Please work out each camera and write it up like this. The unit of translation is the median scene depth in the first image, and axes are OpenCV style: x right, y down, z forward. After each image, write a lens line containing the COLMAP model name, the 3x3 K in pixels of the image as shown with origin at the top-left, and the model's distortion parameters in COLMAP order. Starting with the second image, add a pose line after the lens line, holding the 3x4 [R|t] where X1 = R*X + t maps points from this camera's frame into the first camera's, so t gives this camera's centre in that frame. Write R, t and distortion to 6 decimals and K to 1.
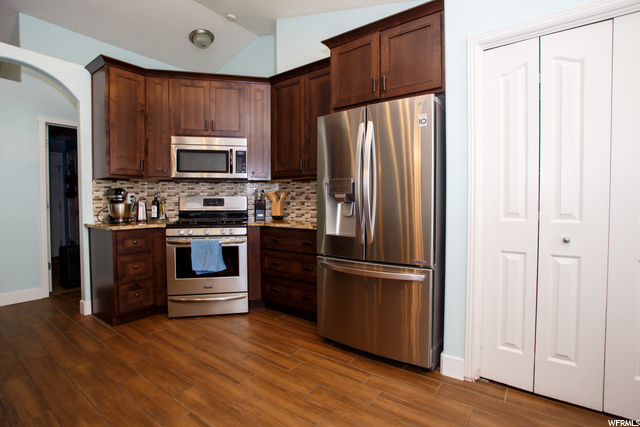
lens RADIAL K [[313.7, 0, 324.1], [0, 313.7, 210.1], [0, 0, 1]] dist [-0.076538, 0.038067]
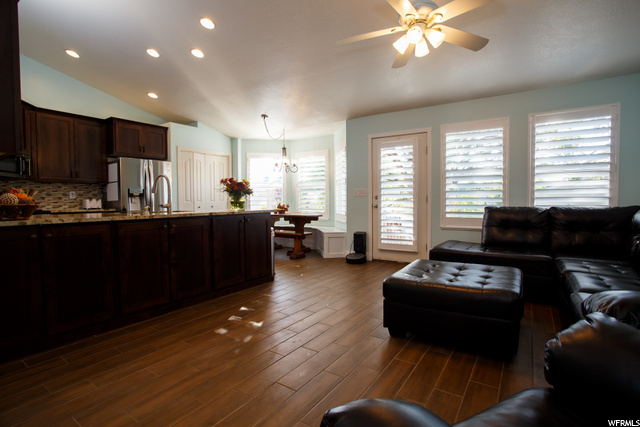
lens RADIAL K [[313.7, 0, 324.1], [0, 313.7, 210.1], [0, 0, 1]] dist [-0.076538, 0.038067]
pose [[-0.046179, -0.029409, 0.998500, -1.752273], [0.034606, 0.998919, 0.031022, 0.039390], [-0.998334, 0.035987, -0.045111, -0.235432]]
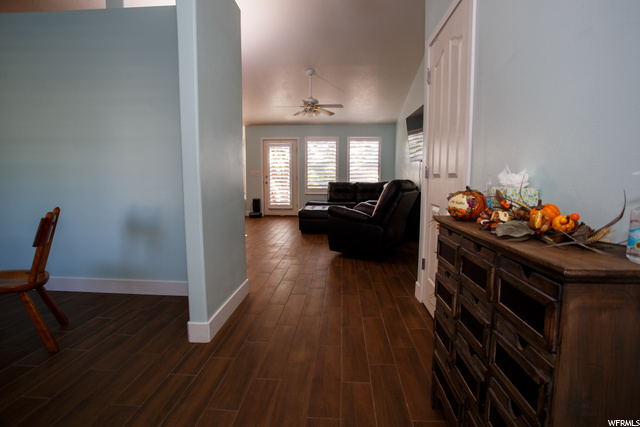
lens RADIAL K [[313.7, 0, 324.1], [0, 313.7, 210.1], [0, 0, 1]] dist [-0.076538, 0.038067]
pose [[-0.547553, -0.087437, 0.832190, -2.685352], [0.021209, 0.992756, 0.118262, 0.008124], [-0.836502, 0.082404, -0.541732, 0.510051]]
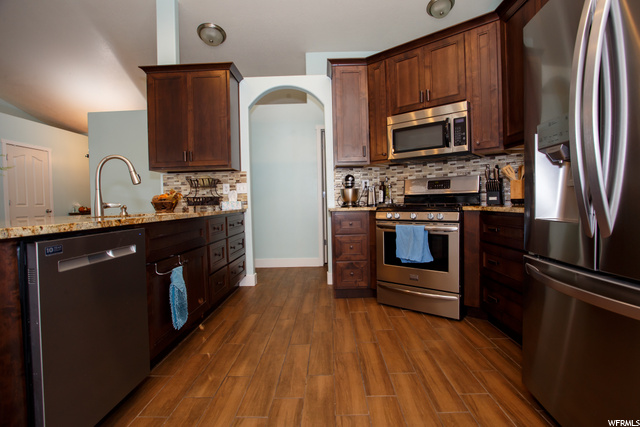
lens RADIAL K [[313.7, 0, 324.1], [0, 313.7, 210.1], [0, 0, 1]] dist [-0.076538, 0.038067]
pose [[0.586331, 0.009235, -0.810019, 0.188207], [0.000446, 0.999931, 0.011723, 0.041735], [0.810072, -0.007234, 0.586286, 0.269110]]
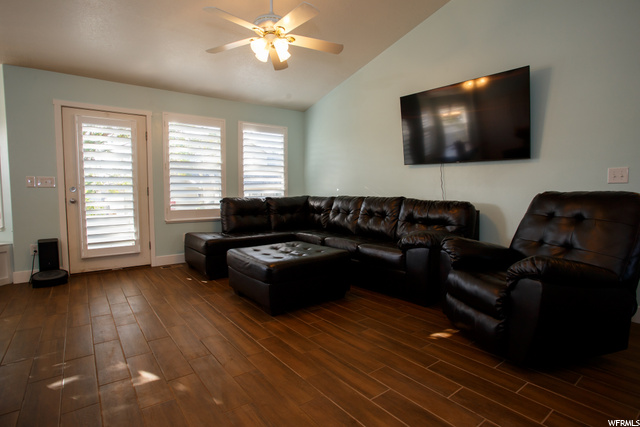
lens RADIAL K [[339.2, 0, 312.8], [0, 339.2, 210.9], [0, 0, 1]] dist [-0.001988, 0.000711]
pose [[-0.954295, -0.013271, 0.298572, -1.369720], [0.014206, 0.995870, 0.089669, 0.010848], [-0.298529, 0.089812, -0.950165, 0.417841]]
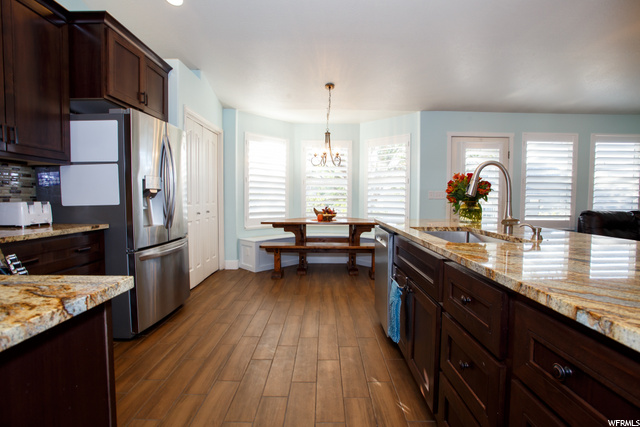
lens RADIAL K [[313.7, 0, 324.1], [0, 313.7, 210.1], [0, 0, 1]] dist [-0.076538, 0.038067]
pose [[-0.597665, -0.033172, 0.801059, -0.903397], [0.018897, 0.998283, 0.055439, -0.020546], [-0.801523, 0.048272, -0.596012, 0.880436]]
